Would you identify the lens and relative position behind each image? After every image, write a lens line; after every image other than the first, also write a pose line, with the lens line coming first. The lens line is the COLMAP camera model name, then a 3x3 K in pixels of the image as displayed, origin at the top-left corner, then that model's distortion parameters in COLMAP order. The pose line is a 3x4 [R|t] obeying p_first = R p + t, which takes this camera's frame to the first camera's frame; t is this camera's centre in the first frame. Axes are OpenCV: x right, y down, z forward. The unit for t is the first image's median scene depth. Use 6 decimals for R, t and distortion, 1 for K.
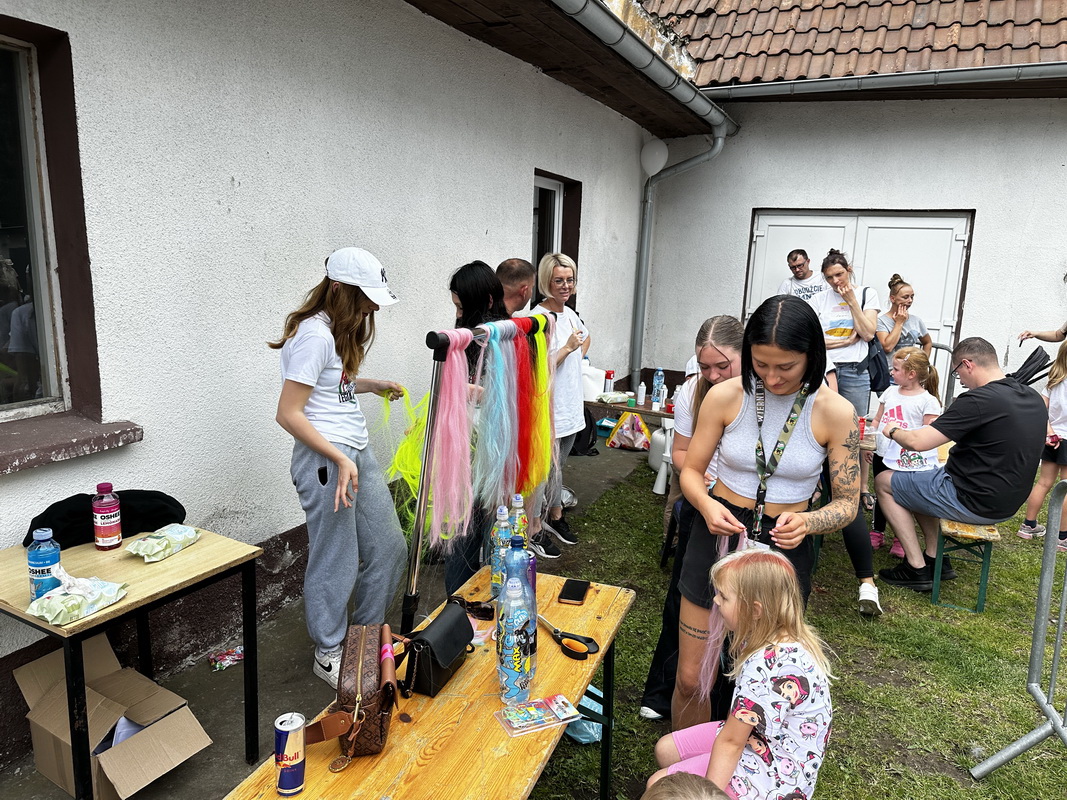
lens RADIAL K [[748.9, 0, 532.6], [0, 748.9, 398.7], [0, 0, 1]] dist [0.040183, -0.041679]
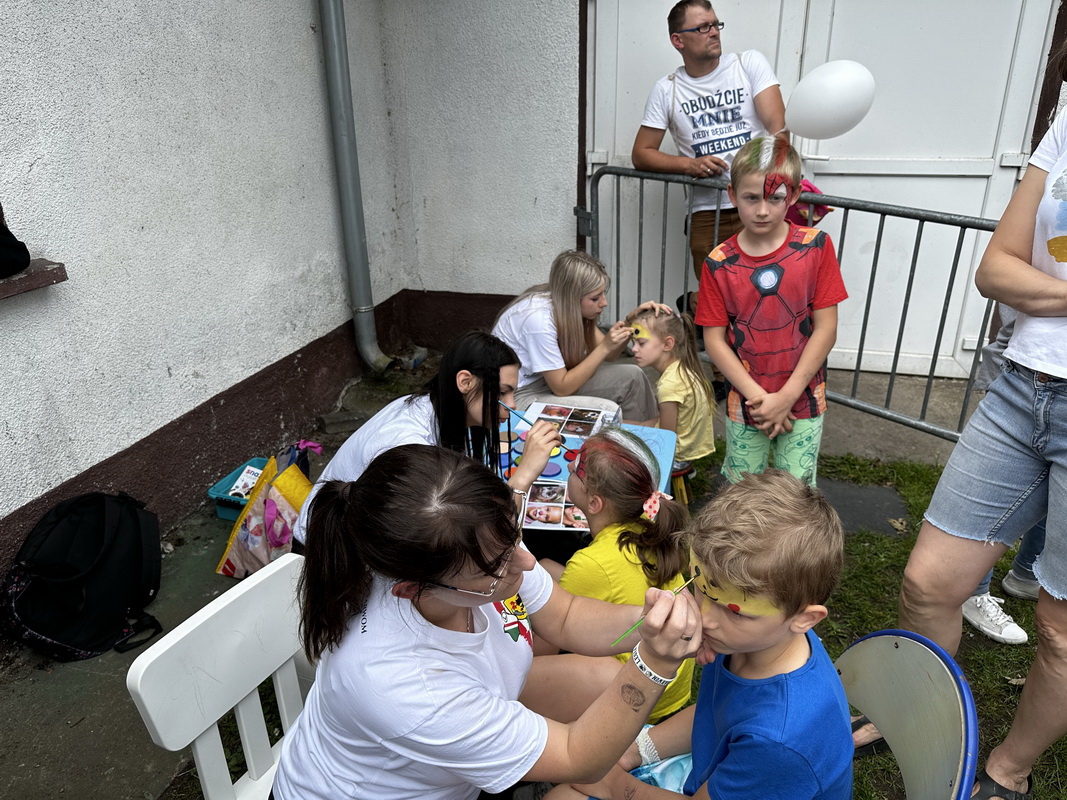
lens RADIAL K [[748.9, 0, 534.8], [0, 748.9, 399.7], [0, 0, 1]] dist [0.040183, -0.041679]
pose [[0.988606, -0.103125, 0.109655, 0.184186], [0.077405, 0.973043, 0.217247, -0.074595], [-0.129102, -0.206284, 0.969938, 0.516107]]
